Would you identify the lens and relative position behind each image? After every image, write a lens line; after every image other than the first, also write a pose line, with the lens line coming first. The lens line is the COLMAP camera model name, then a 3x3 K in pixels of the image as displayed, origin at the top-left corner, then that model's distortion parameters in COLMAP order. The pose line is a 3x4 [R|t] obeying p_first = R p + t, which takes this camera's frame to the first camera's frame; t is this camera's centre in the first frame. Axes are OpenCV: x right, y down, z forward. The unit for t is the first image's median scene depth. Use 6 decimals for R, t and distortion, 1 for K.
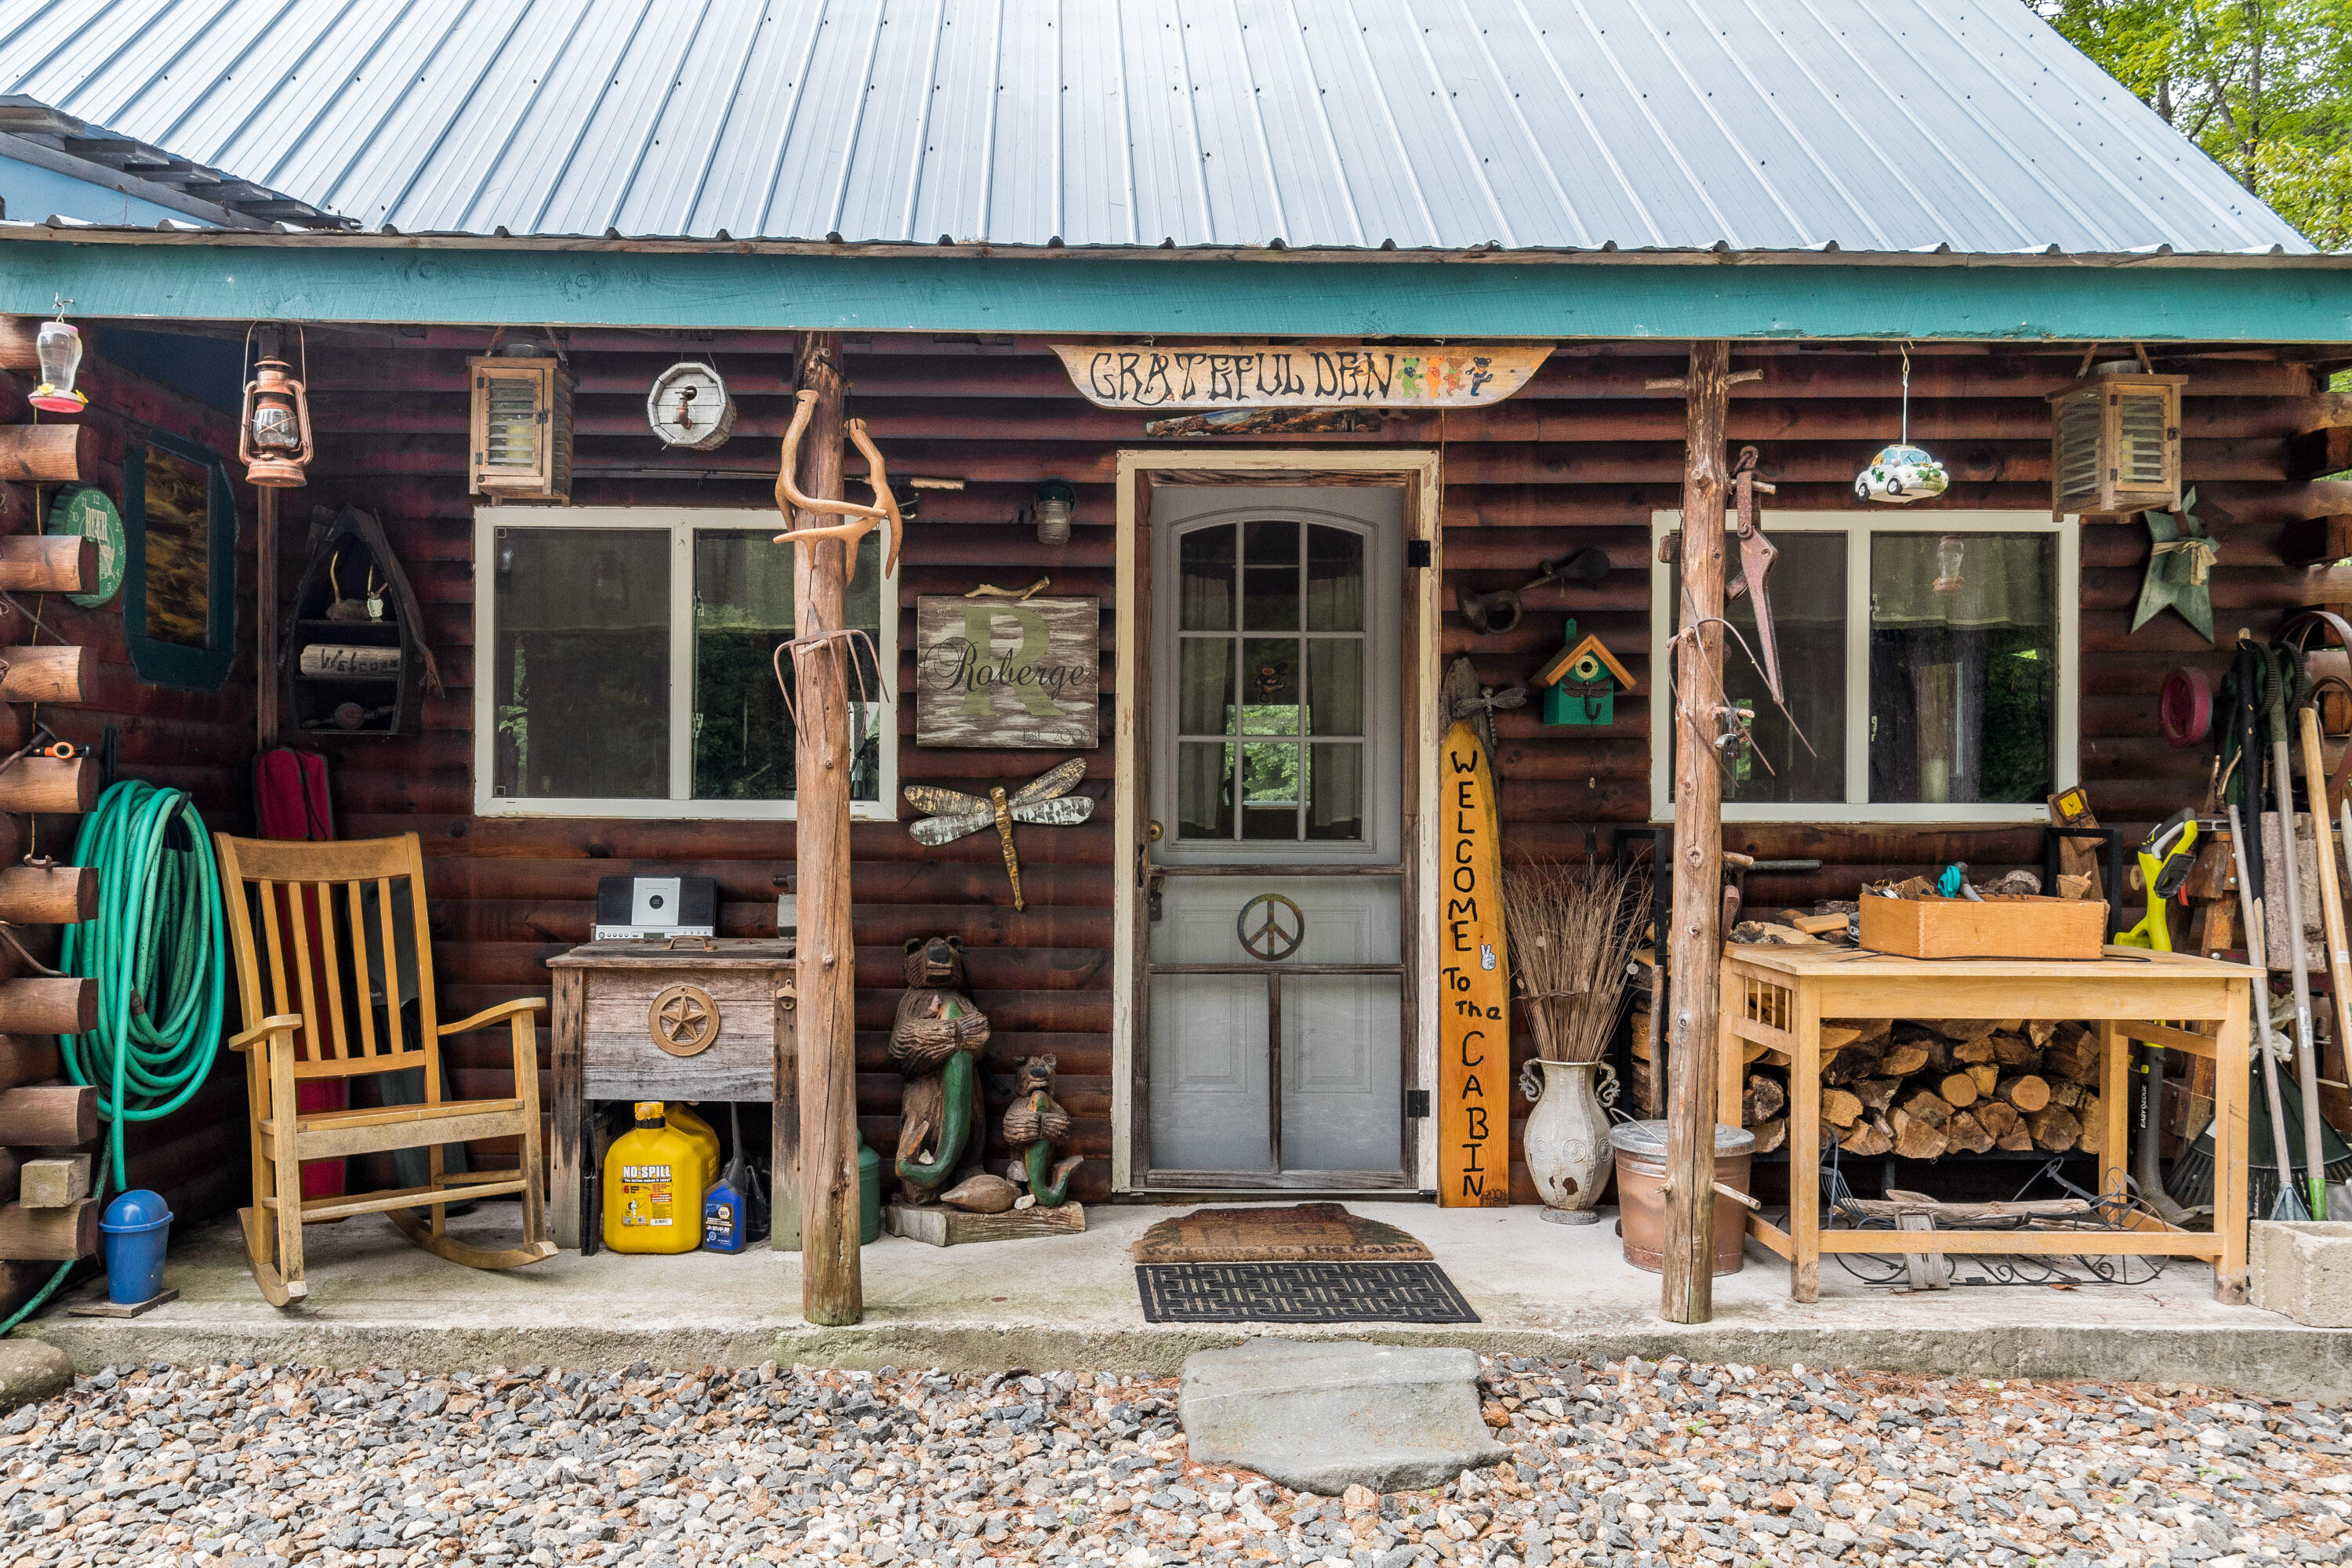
lens RADIAL K [[1804.7, 0, 1095.6], [0, 1804.7, 791.0], [0, 0, 1]] dist [-0.000790, -0.000874]
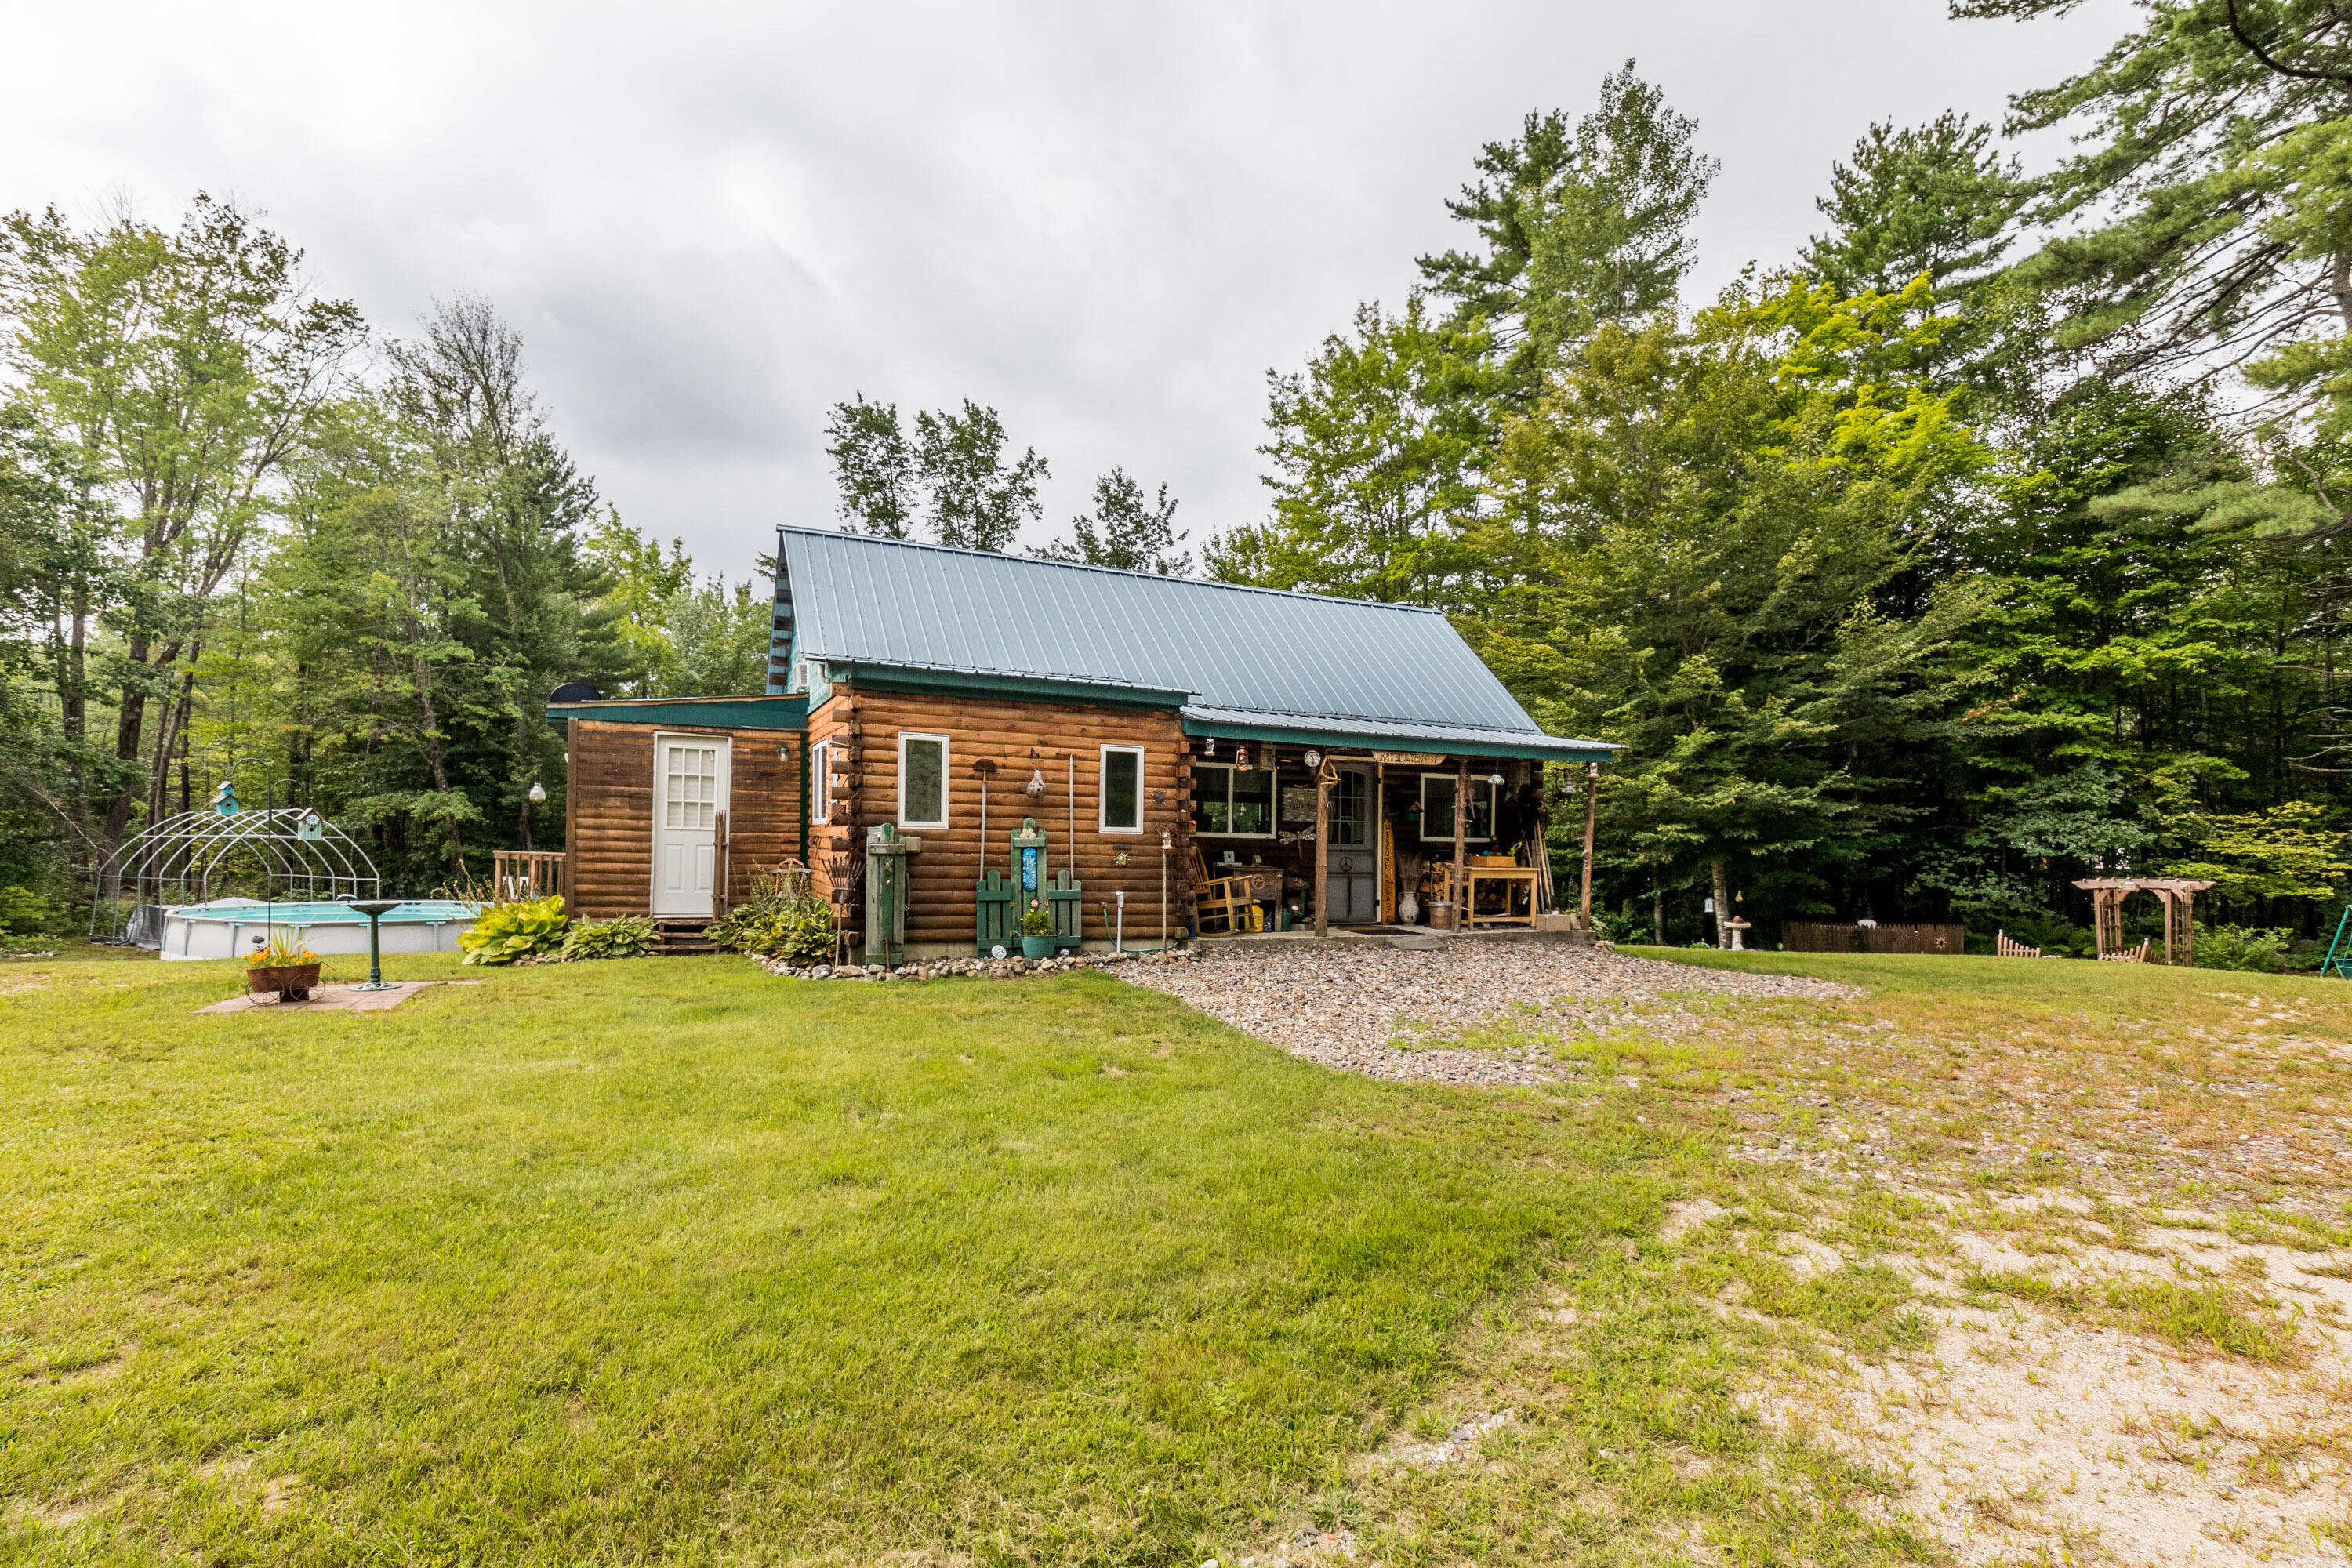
lens RADIAL K [[1105.1, 0, 1192.5], [0, 1105.1, 849.7], [0, 0, 1]] dist [0.005220, 0.000445]
pose [[0.910541, 0.009251, 0.413315, -1.390998], [-0.017706, 0.999705, 0.016630, 0.002402], [-0.413040, -0.022461, 0.910436, -1.329709]]
